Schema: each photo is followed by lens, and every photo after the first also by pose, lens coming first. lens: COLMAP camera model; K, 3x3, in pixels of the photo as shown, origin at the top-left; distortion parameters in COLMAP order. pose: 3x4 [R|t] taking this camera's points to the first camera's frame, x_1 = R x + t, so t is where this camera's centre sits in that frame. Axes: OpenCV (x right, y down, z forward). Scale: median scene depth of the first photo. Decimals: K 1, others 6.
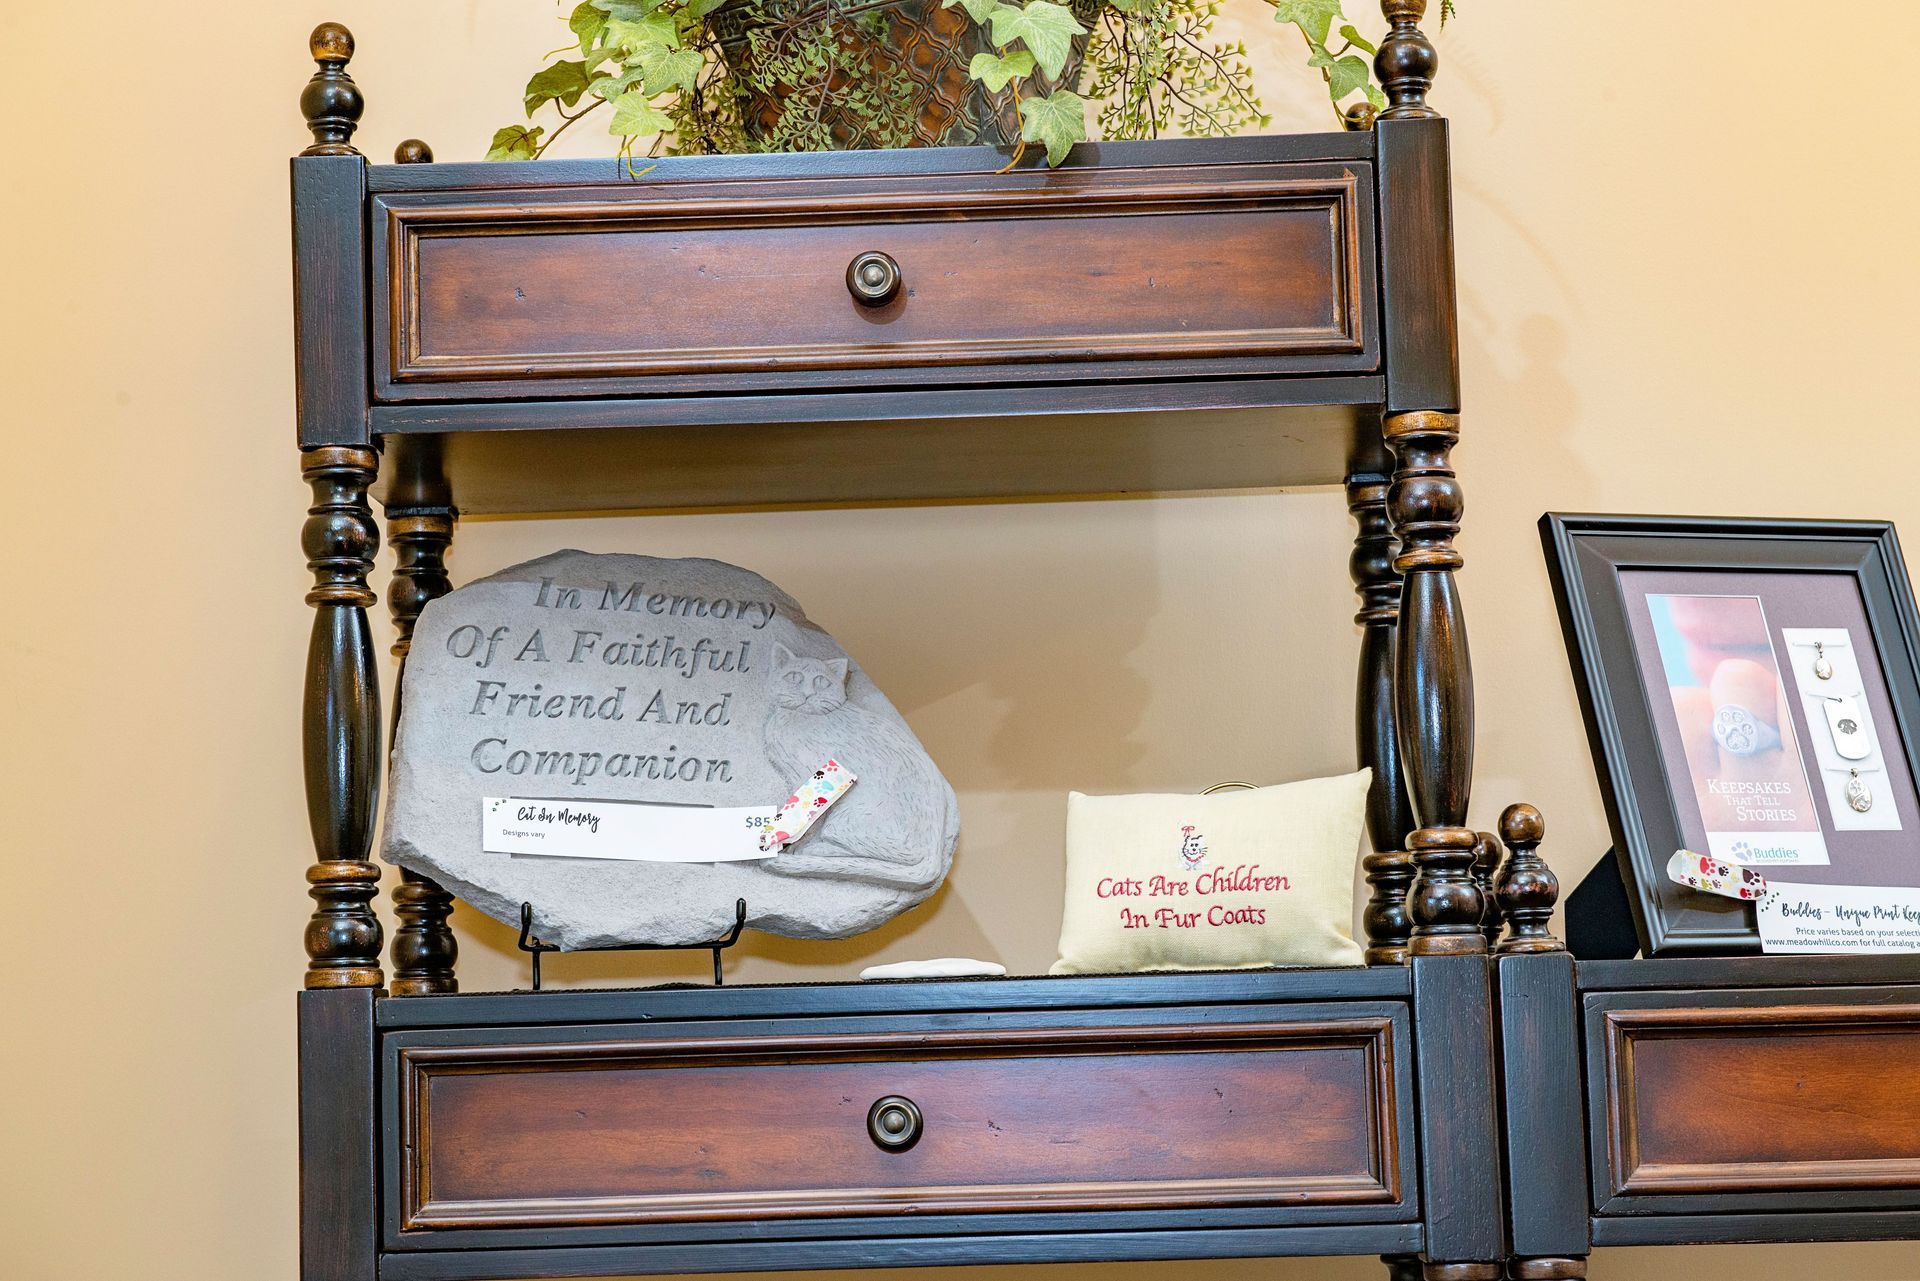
lens RADIAL K [[3538.3, 0, 960.0], [0, 3538.3, 640.5], [0, 0, 1]] dist [0.095062, -0.151703]
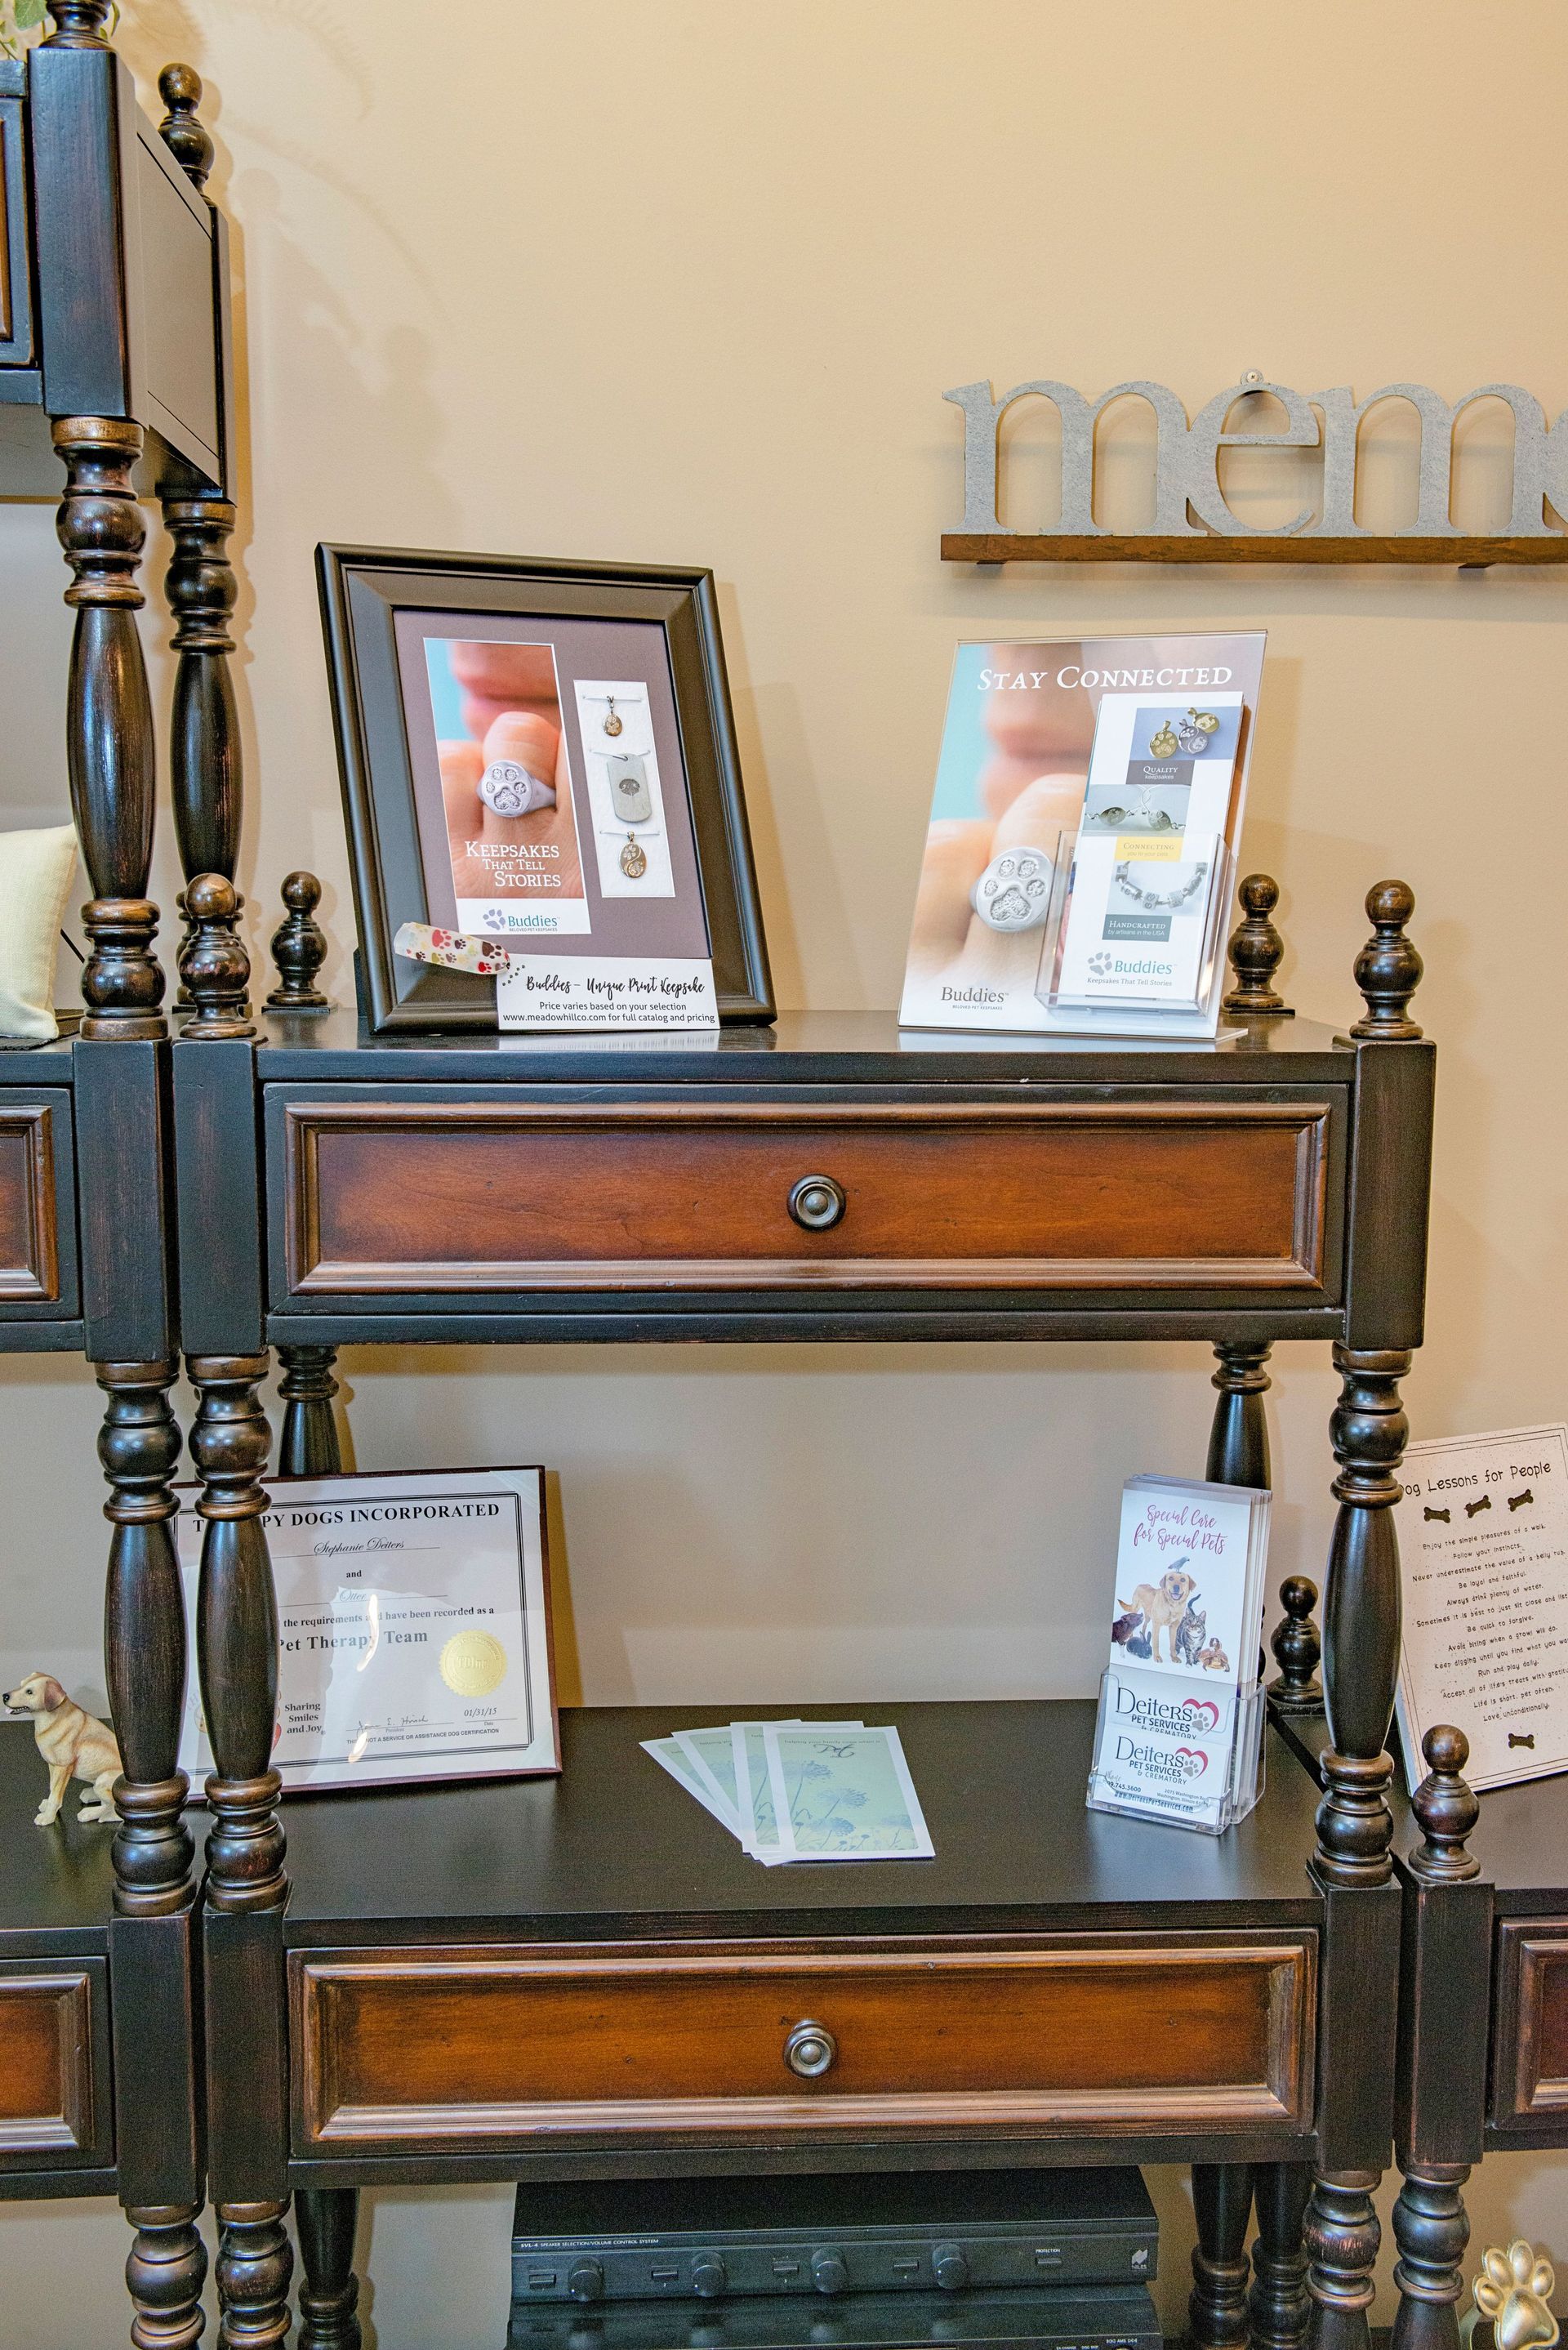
lens RADIAL K [[2267.1, 0, 784.0], [0, 2267.1, 1175.0], [0, 0, 1]] dist [0.021189, 0.031483]
pose [[0.994099, 0.018830, 0.106833, 0.236912], [-0.044944, 0.967813, 0.247626, -0.030079], [-0.098732, -0.250966, 0.962948, 0.386611]]
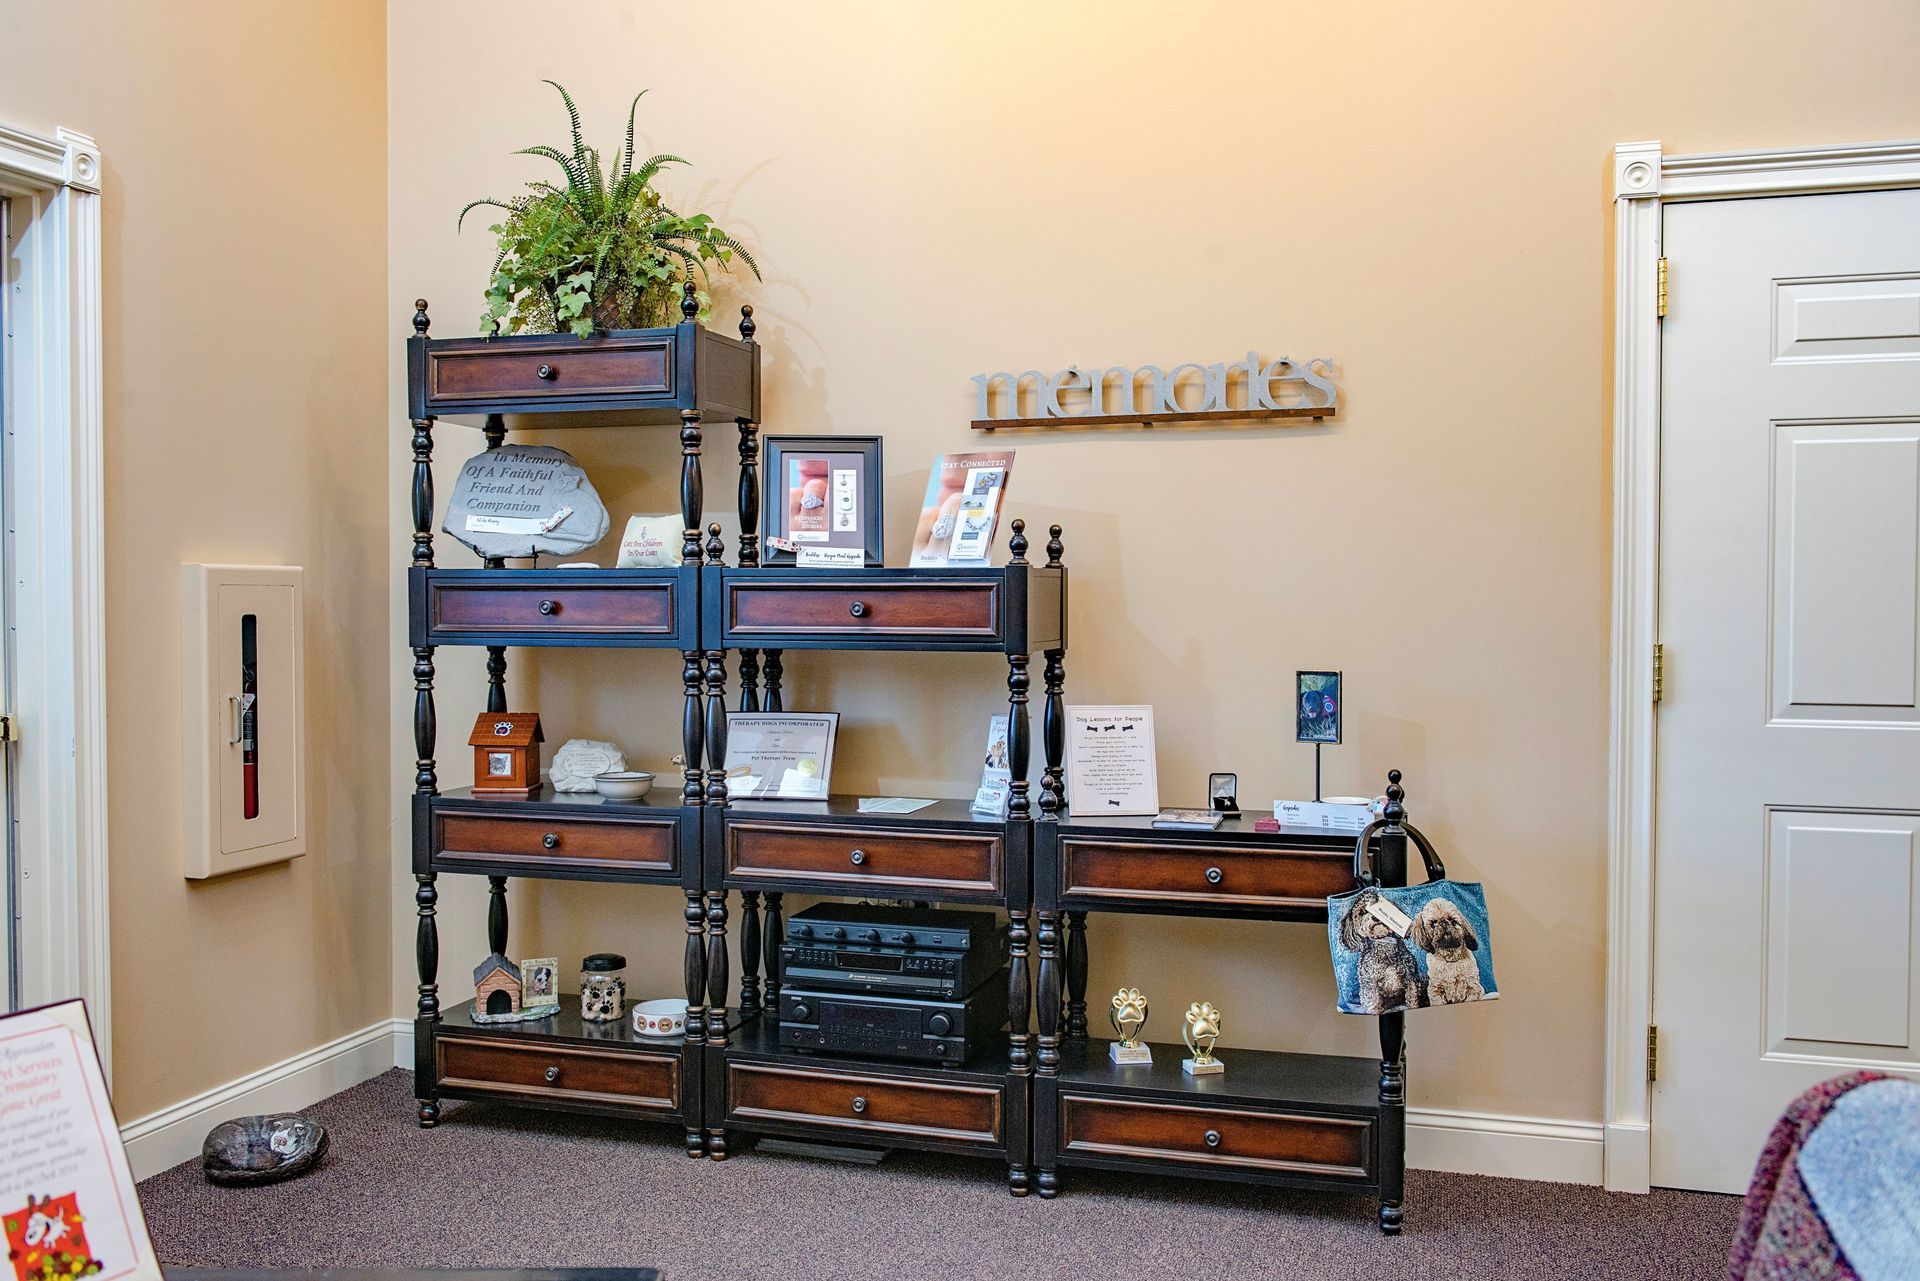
lens RADIAL K [[1578.7, 0, 960.0], [0, 1578.7, 640.5], [0, 0, 1]] dist [-0.004966, -0.002214]
pose [[0.965309, 0.038056, -0.258323, 0.774353], [0.000335, 0.989141, 0.146972, -0.066113], [0.261111, -0.141960, 0.954813, -0.428937]]
